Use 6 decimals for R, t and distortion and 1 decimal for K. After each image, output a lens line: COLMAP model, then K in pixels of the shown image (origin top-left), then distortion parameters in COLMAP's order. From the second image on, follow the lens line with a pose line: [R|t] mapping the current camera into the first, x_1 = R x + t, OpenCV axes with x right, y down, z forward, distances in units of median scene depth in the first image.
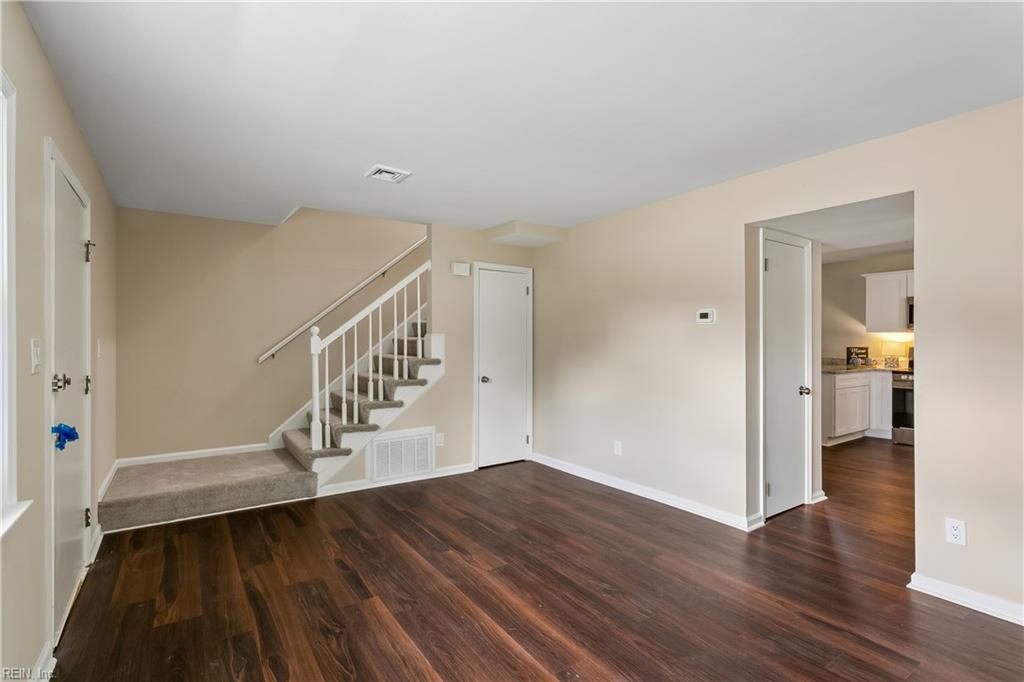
lens RADIAL K [[488.2, 0, 512.4], [0, 488.2, 338.3], [0, 0, 1]] dist [0.003781, 0.000008]
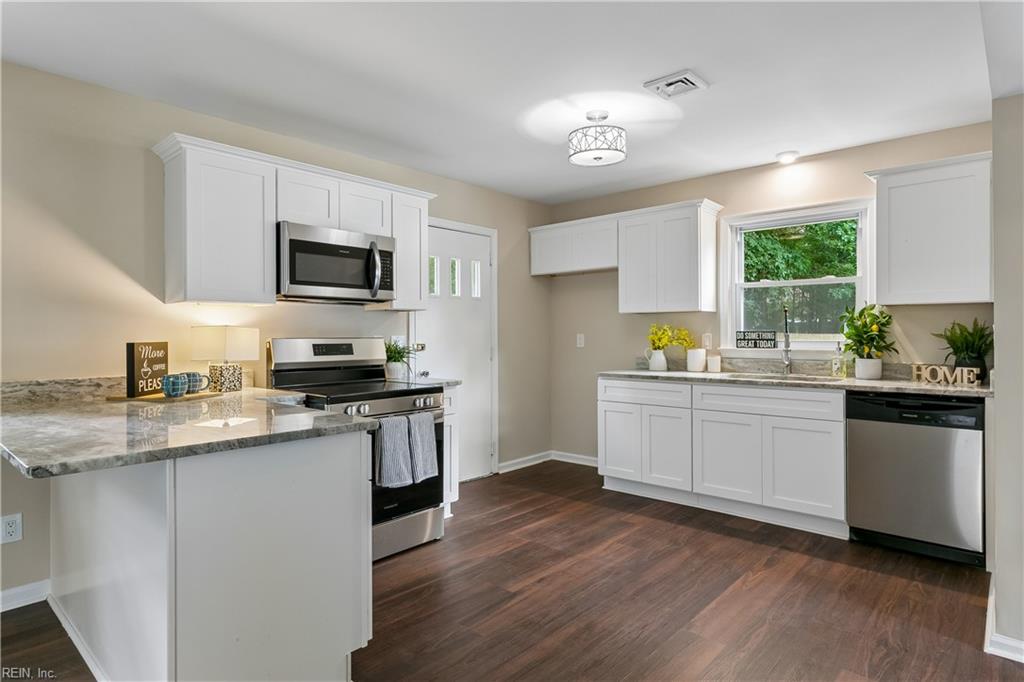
lens RADIAL K [[570.9, 0, 510.0], [0, 570.9, 335.7], [0, 0, 1]] dist [0.013212, -0.002434]
pose [[-0.231946, -0.003065, 0.972724, 0.255043], [0.003332, 0.999987, 0.003946, 0.012704], [-0.972723, 0.004157, -0.231933, 0.858845]]
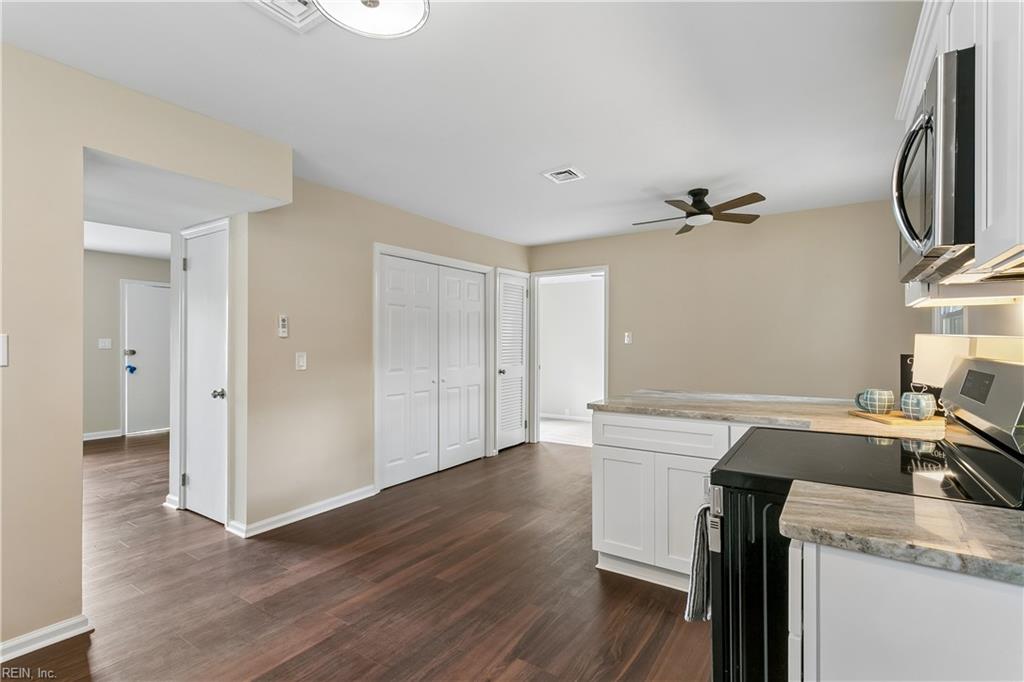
lens RADIAL K [[488.2, 0, 512.1], [0, 488.2, 341.8], [0, 0, 1]] dist [0.003781, 0.000008]
pose [[0.375829, -0.000357, -0.926689, 0.910332], [0.002273, 0.999997, 0.000537, 0.005977], [0.926686, -0.002308, 0.375829, 0.653486]]
